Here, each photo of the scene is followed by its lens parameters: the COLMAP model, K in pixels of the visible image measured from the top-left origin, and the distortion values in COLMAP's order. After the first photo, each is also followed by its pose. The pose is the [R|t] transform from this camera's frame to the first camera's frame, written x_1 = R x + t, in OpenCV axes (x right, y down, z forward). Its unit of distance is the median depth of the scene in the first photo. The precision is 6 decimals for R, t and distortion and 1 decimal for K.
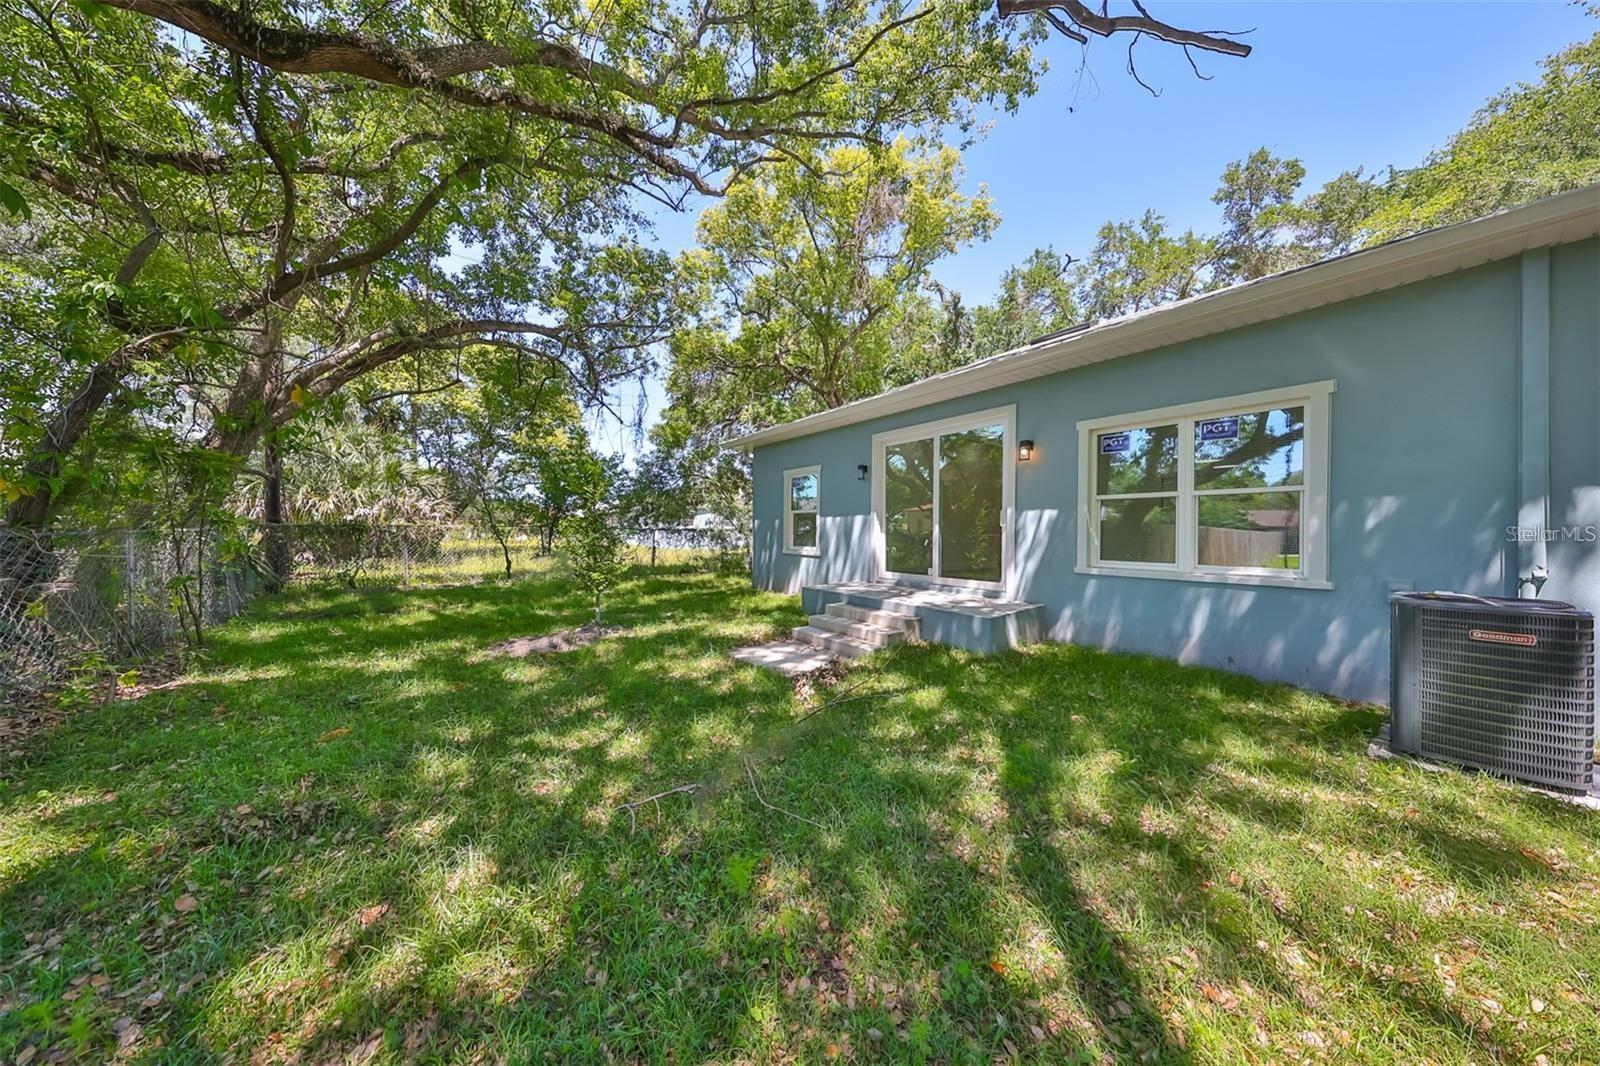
lens RADIAL K [[497.7, 0, 796.0], [0, 497.7, 530.7], [0, 0, 1]] dist [-0.000889, 0.000117]
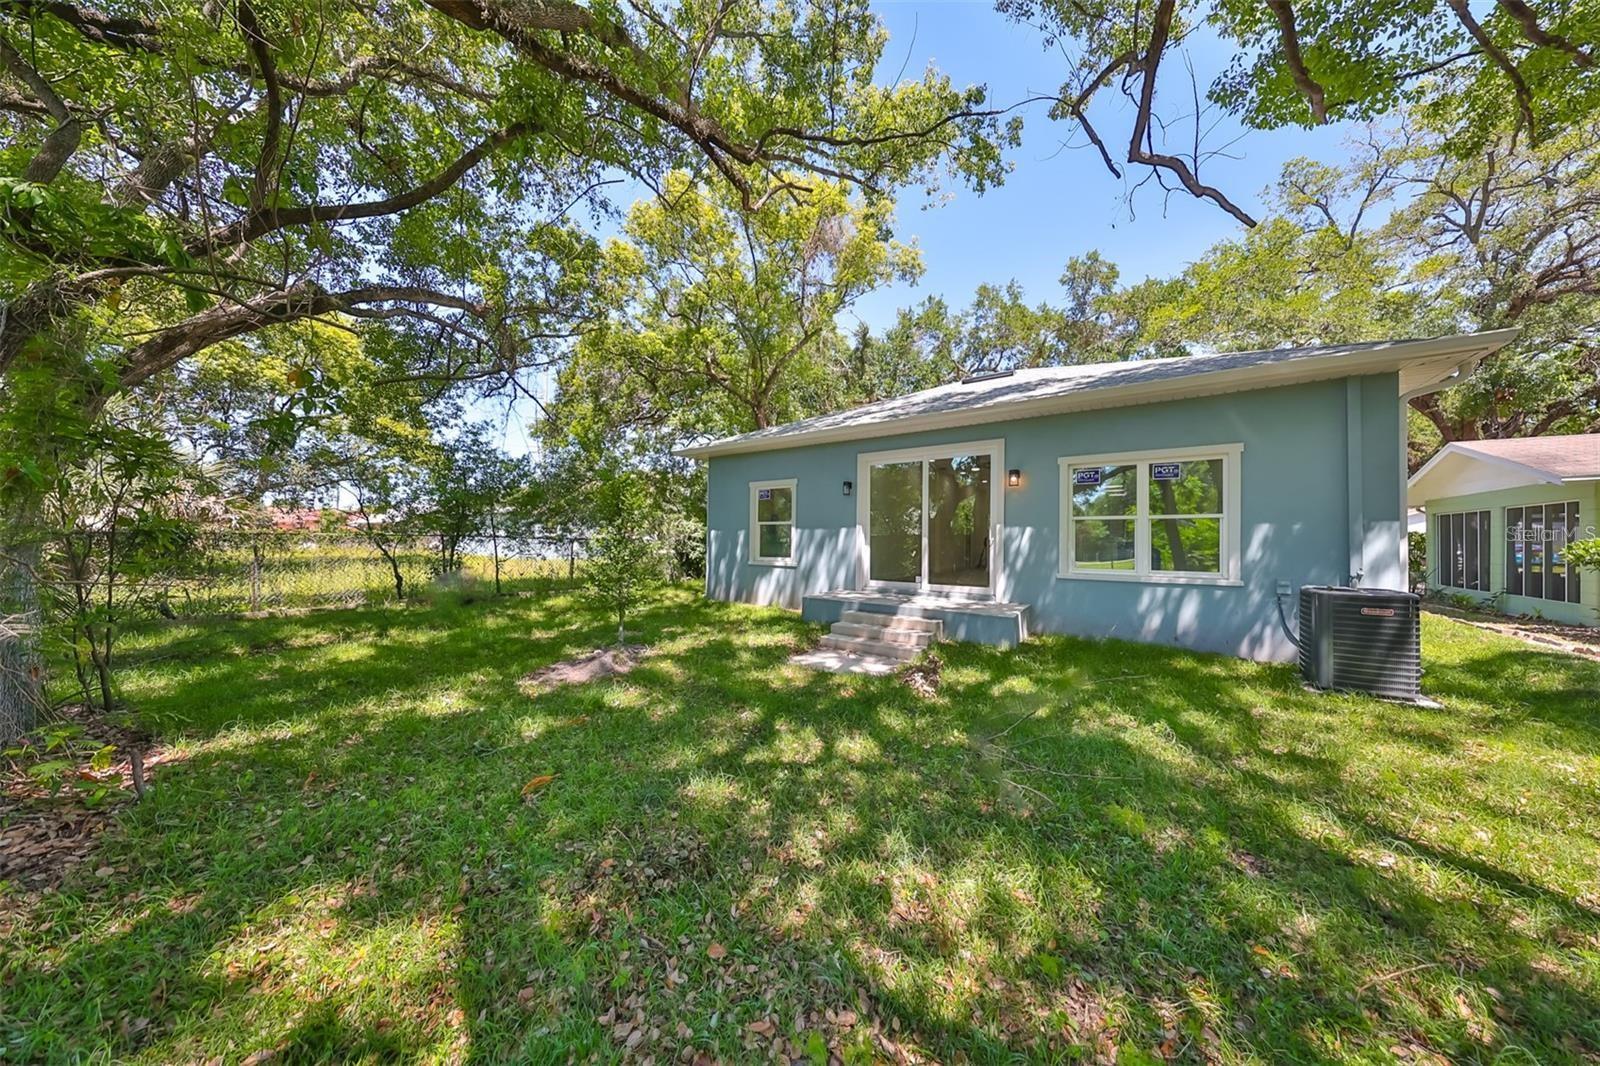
lens RADIAL K [[497.7, 0, 804.2], [0, 497.7, 534.9], [0, 0, 1]] dist [-0.000889, 0.000117]
pose [[0.948447, 0.006072, 0.316879, -0.301773], [-0.003768, 0.999962, -0.007882, -0.007811], [-0.316915, 0.006282, 0.948433, 0.007357]]
